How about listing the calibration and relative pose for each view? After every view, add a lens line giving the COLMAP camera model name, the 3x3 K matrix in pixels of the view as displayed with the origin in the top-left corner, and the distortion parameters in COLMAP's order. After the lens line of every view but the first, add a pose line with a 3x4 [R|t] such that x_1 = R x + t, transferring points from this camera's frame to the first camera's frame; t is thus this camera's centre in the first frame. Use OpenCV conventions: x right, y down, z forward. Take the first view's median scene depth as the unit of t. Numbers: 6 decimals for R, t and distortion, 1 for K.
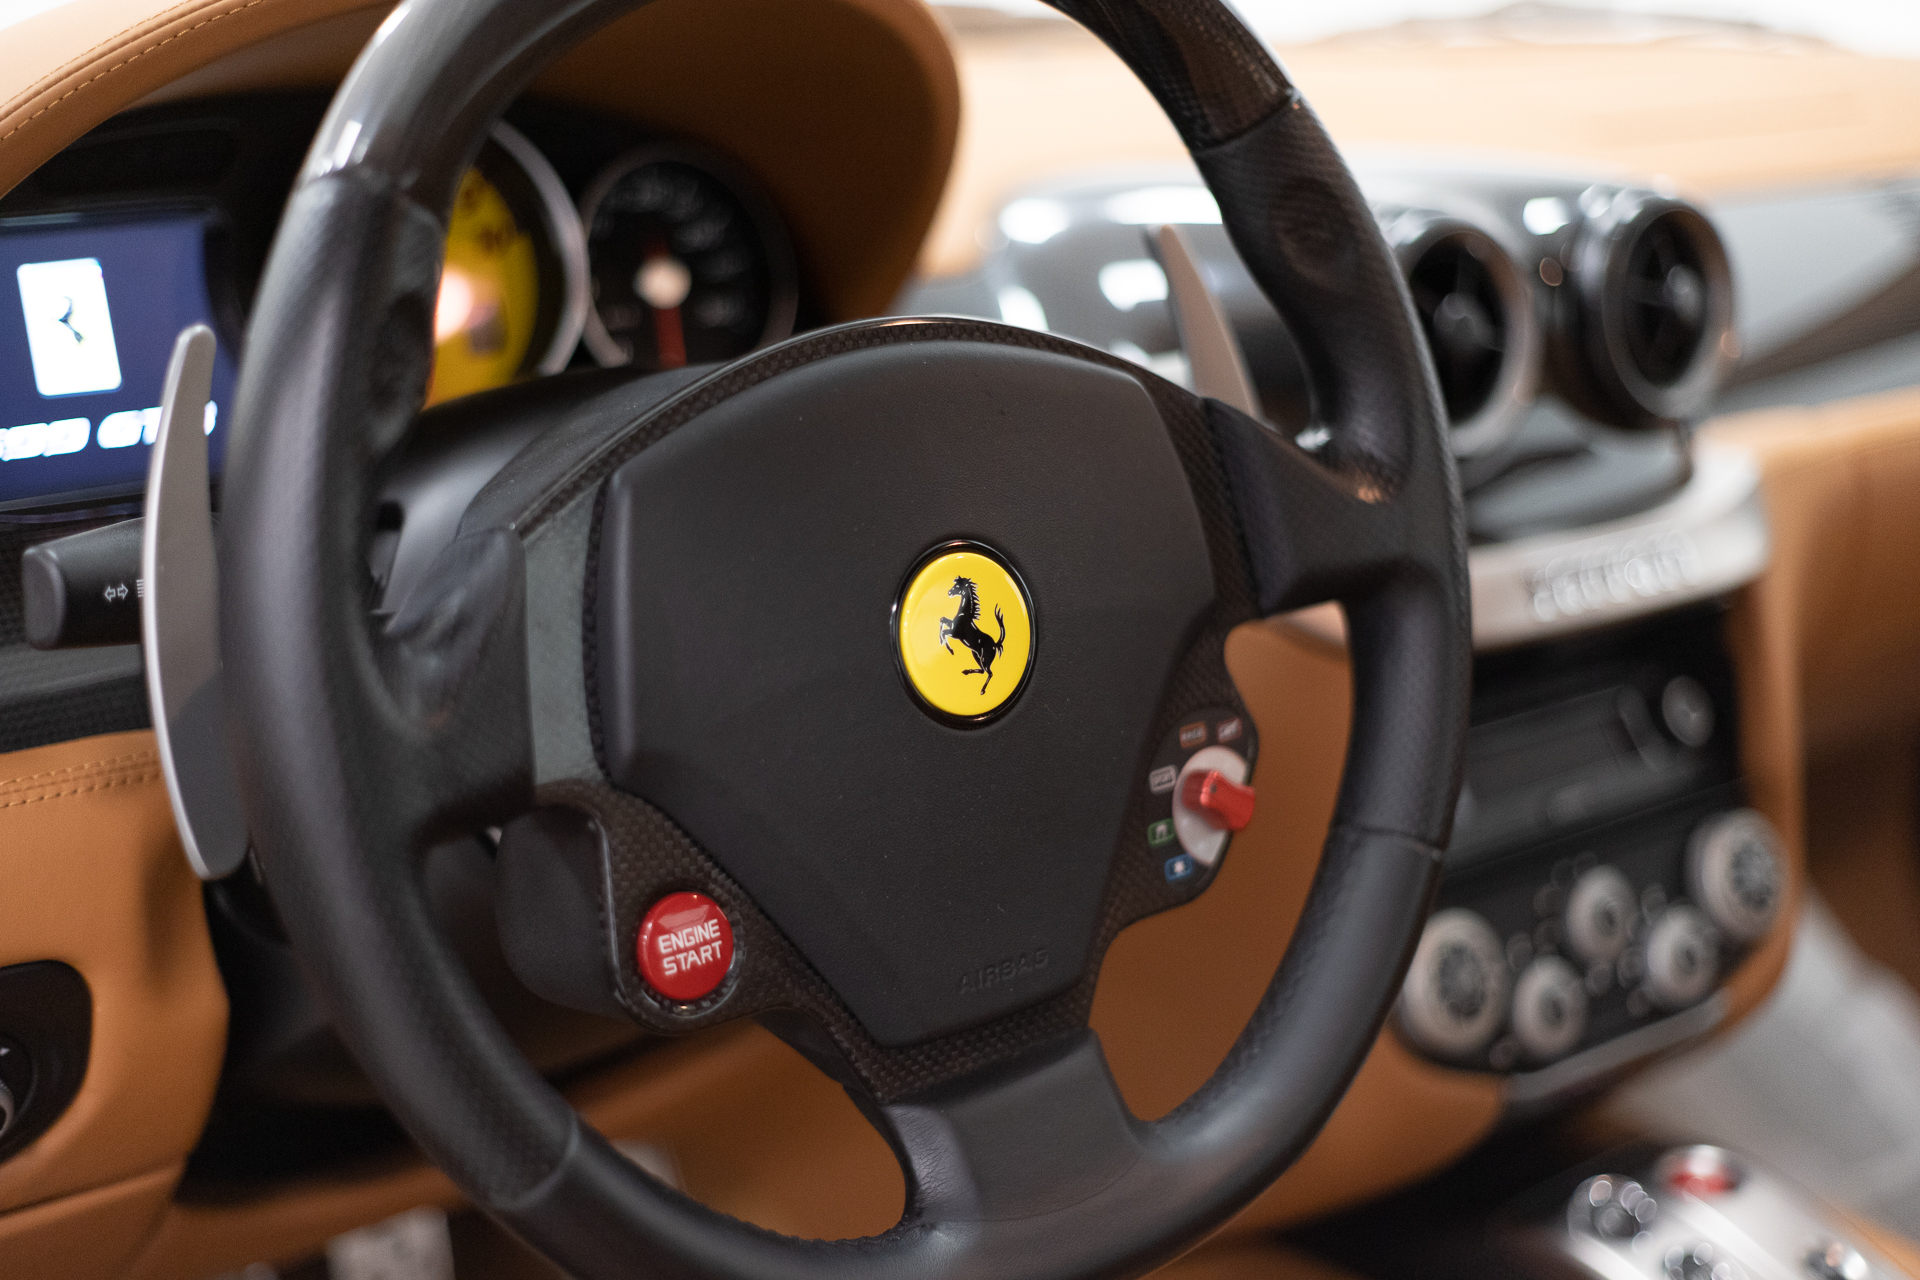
lens RADIAL K [[3003.5, 0, 957.0], [0, 3003.5, 634.7], [0, 0, 1]] dist [-0.110724, 0.000000]
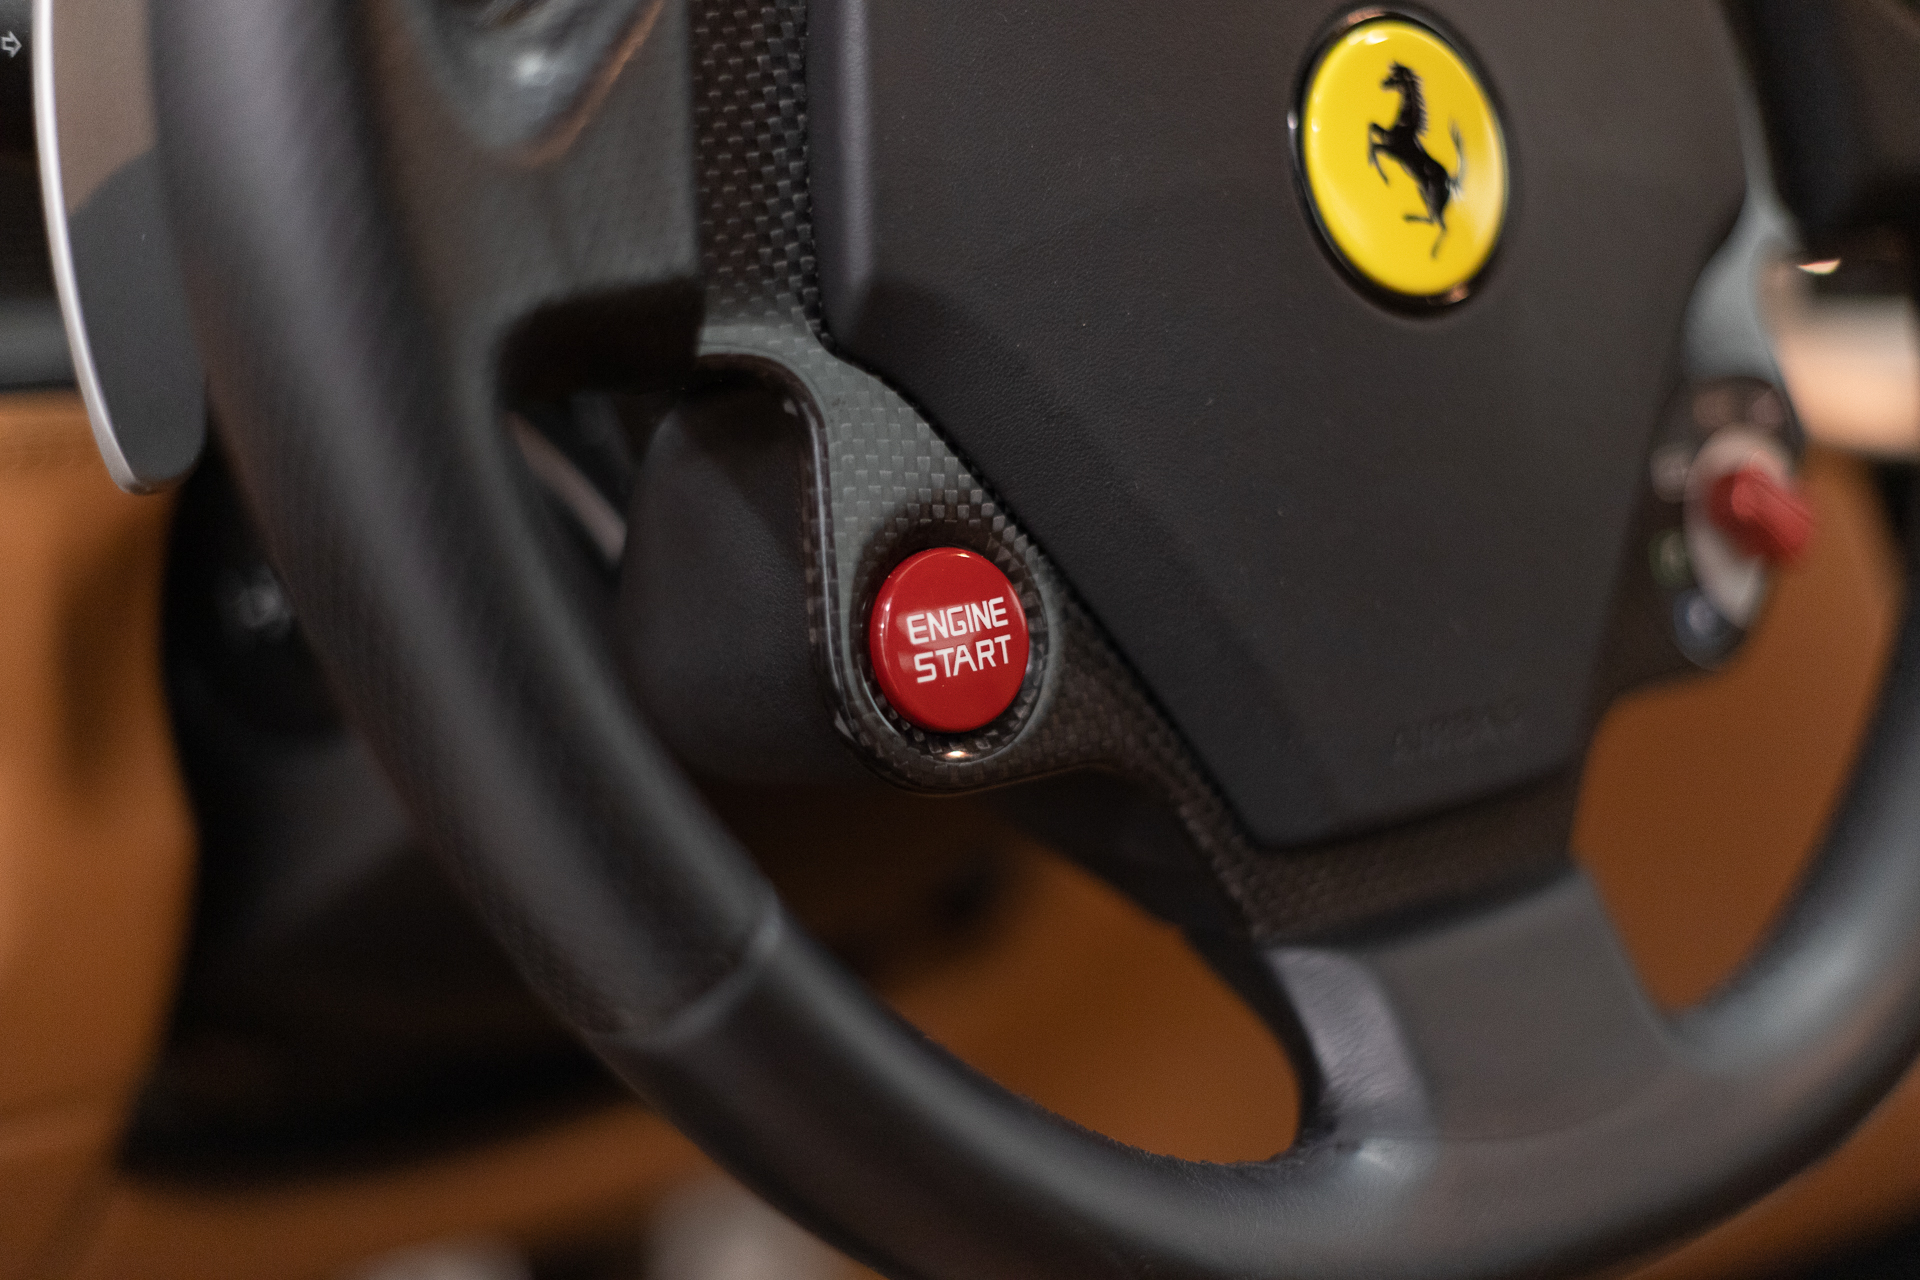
lens RADIAL K [[3003.5, 0, 963.0], [0, 3003.5, 647.1], [0, 0, 1]] dist [-0.110724, 0.000000]
pose [[0.999705, 0.005656, -0.023605, -0.072760], [-0.007114, 0.998041, -0.062153, 0.138408], [0.023207, 0.062302, 0.997787, 0.410316]]
